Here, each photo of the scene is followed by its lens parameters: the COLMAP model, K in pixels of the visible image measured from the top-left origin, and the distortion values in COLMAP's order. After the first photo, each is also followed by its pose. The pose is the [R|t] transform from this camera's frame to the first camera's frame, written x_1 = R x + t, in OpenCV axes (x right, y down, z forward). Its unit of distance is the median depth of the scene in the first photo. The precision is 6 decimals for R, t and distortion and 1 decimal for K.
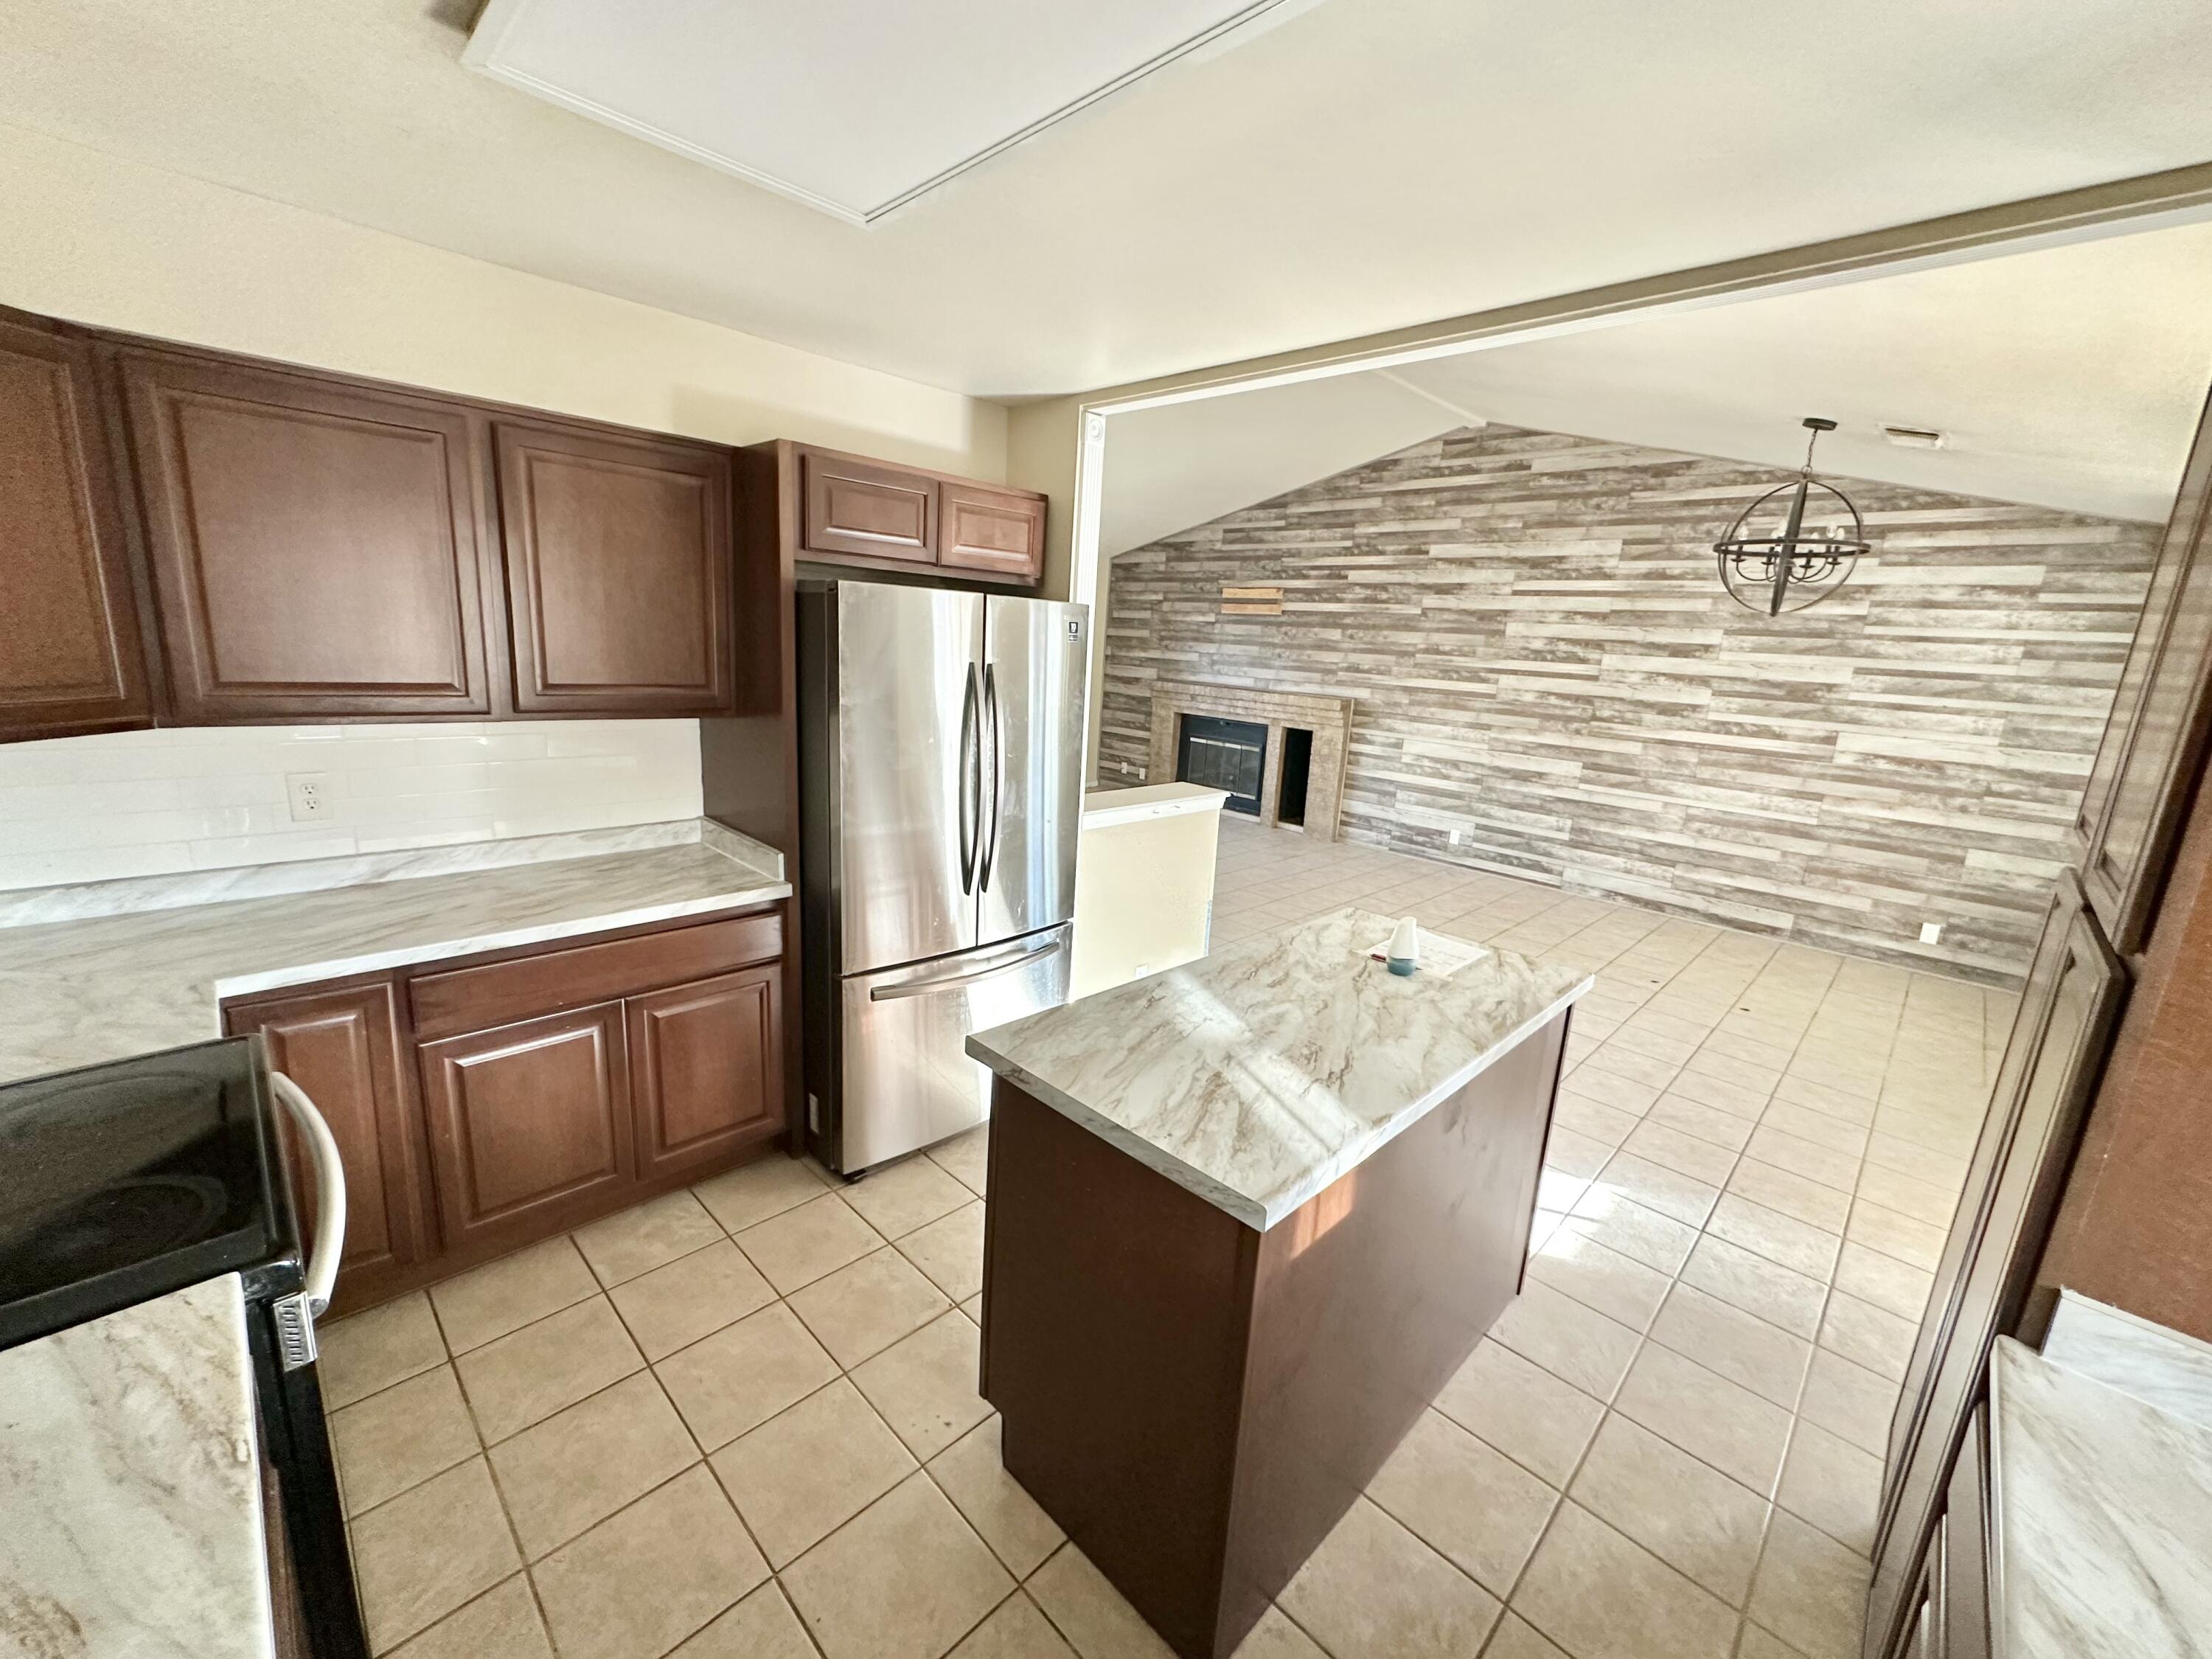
lens RADIAL K [[881.0, 0, 1107.3], [0, 881.0, 827.5], [0, 0, 1]] dist [-0.002578, 0.000651]
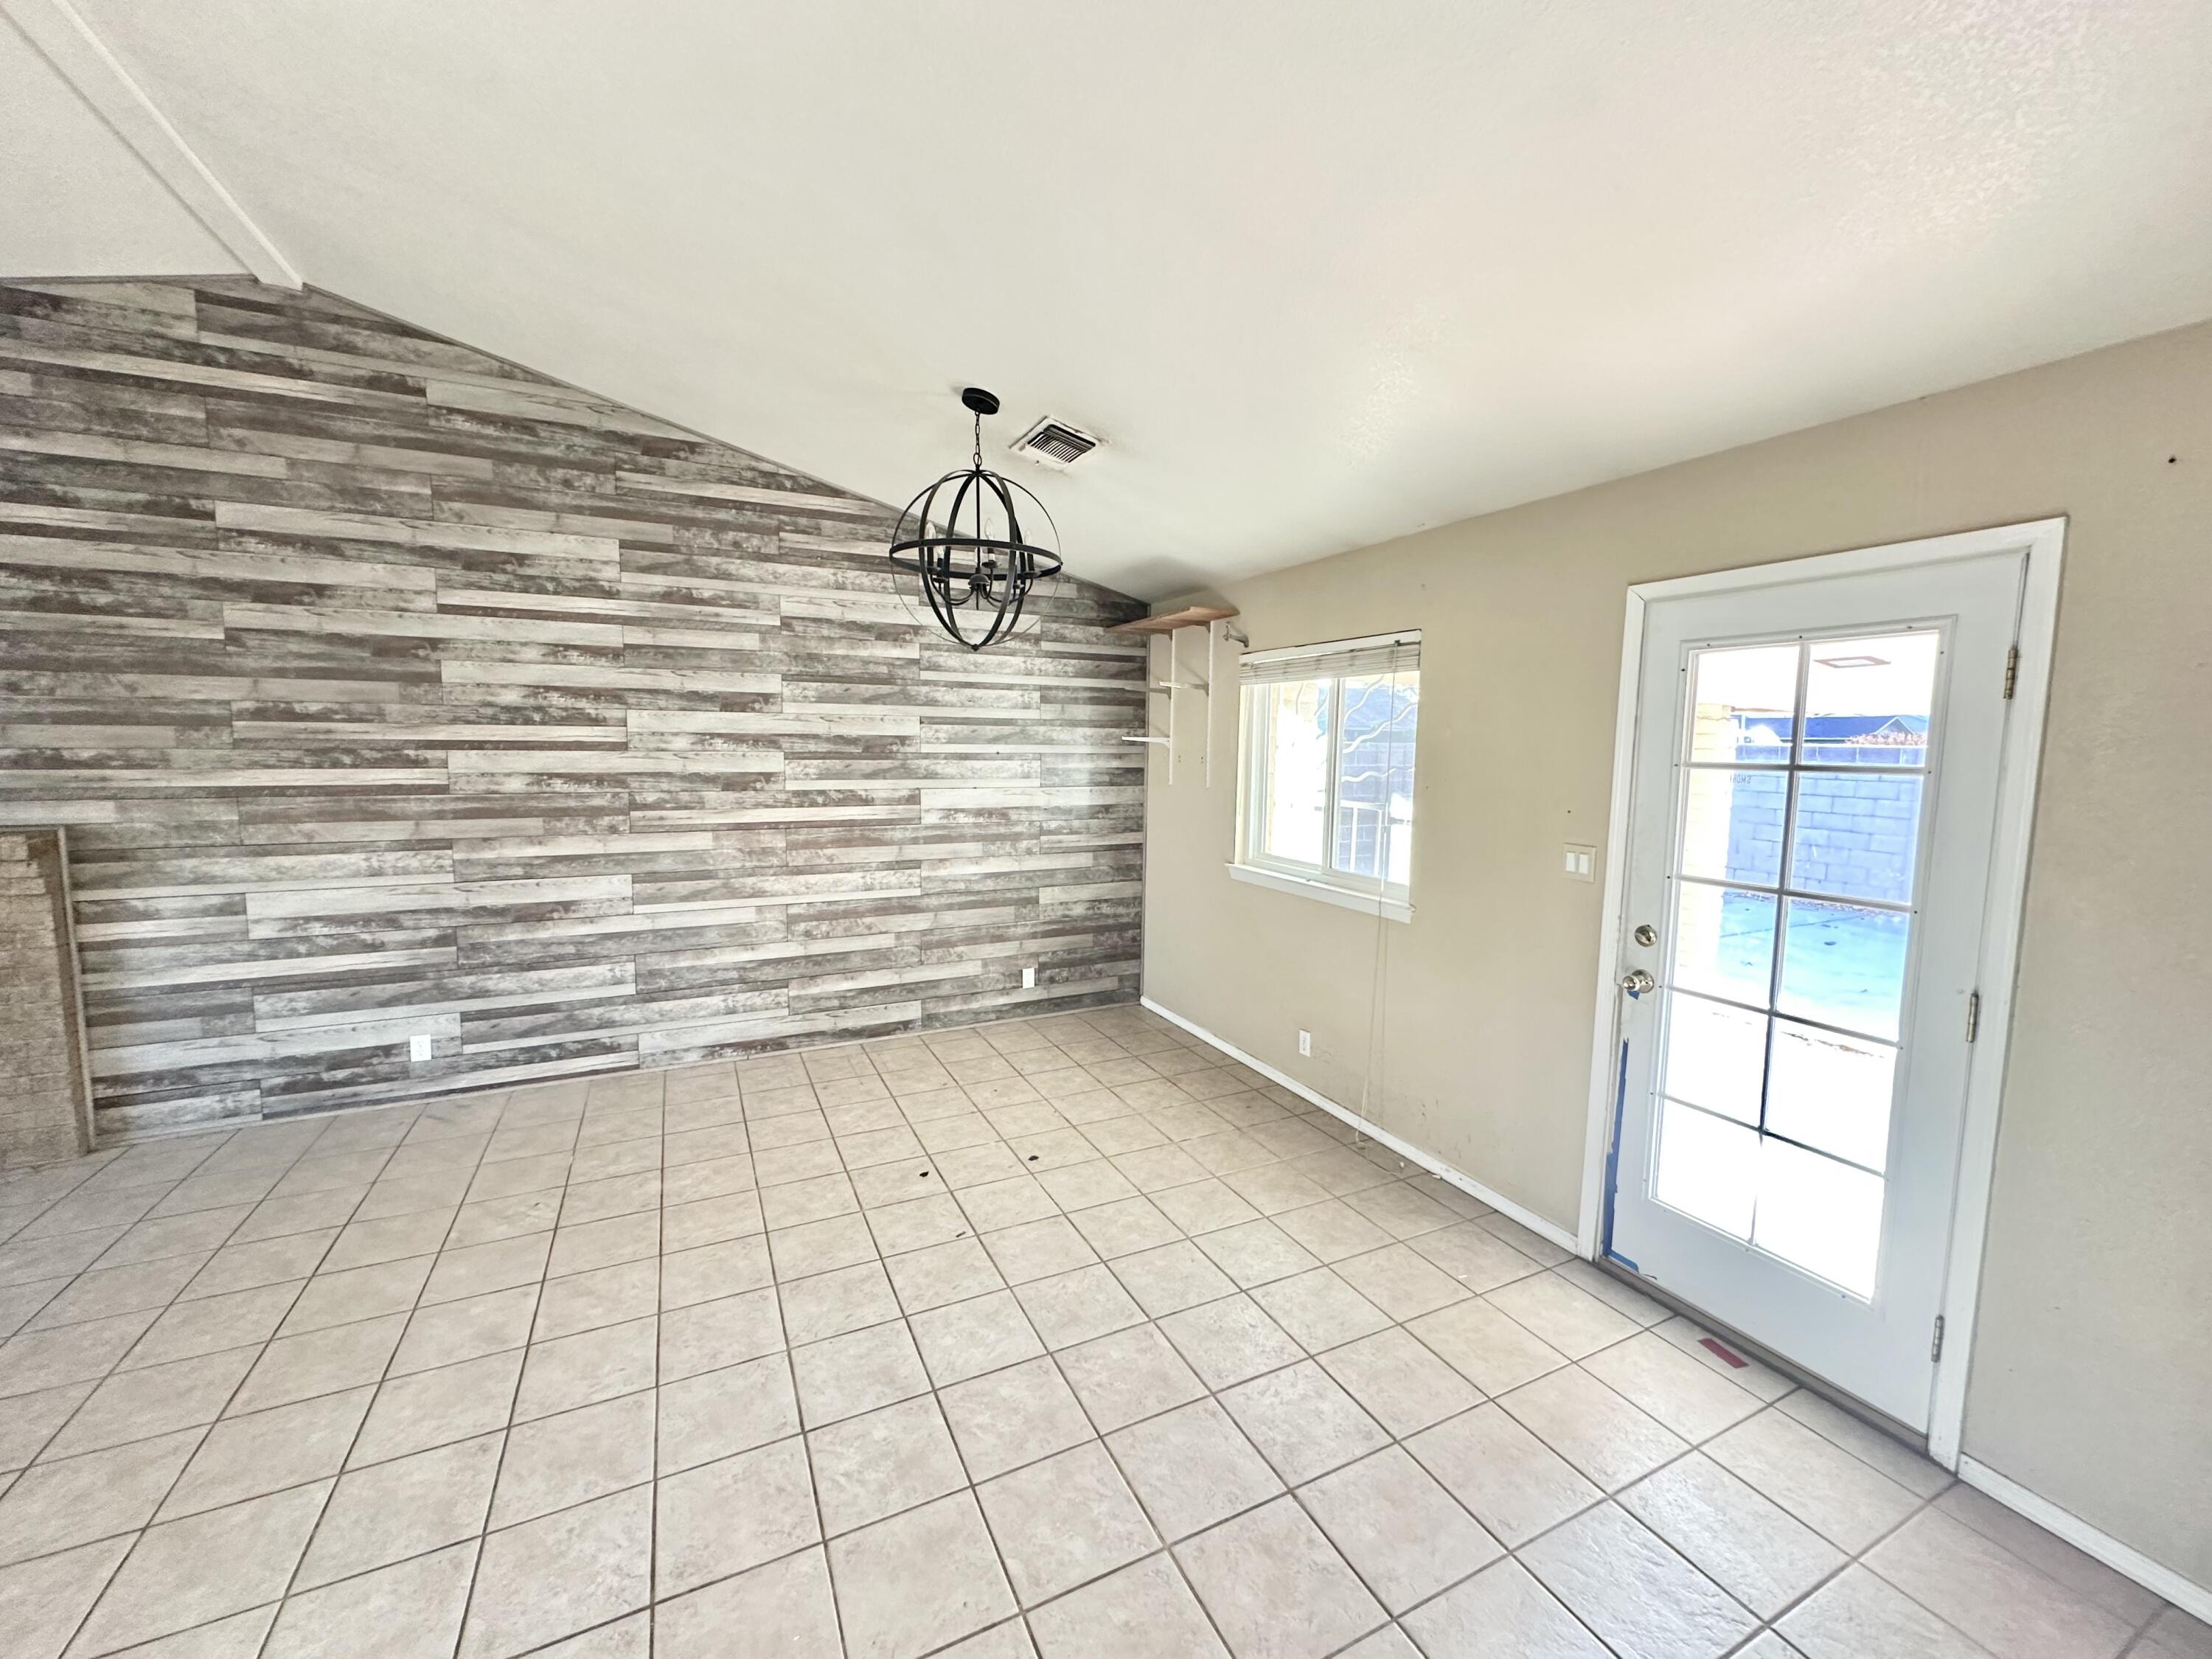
lens RADIAL K [[881.0, 0, 1107.3], [0, 881.0, 827.5], [0, 0, 1]] dist [-0.002578, 0.000651]
pose [[0.327111, -0.147862, 0.933346, 0.048825], [0.208625, 0.974612, 0.081282, -0.085576], [-0.921669, 0.168131, 0.349654, 0.431306]]
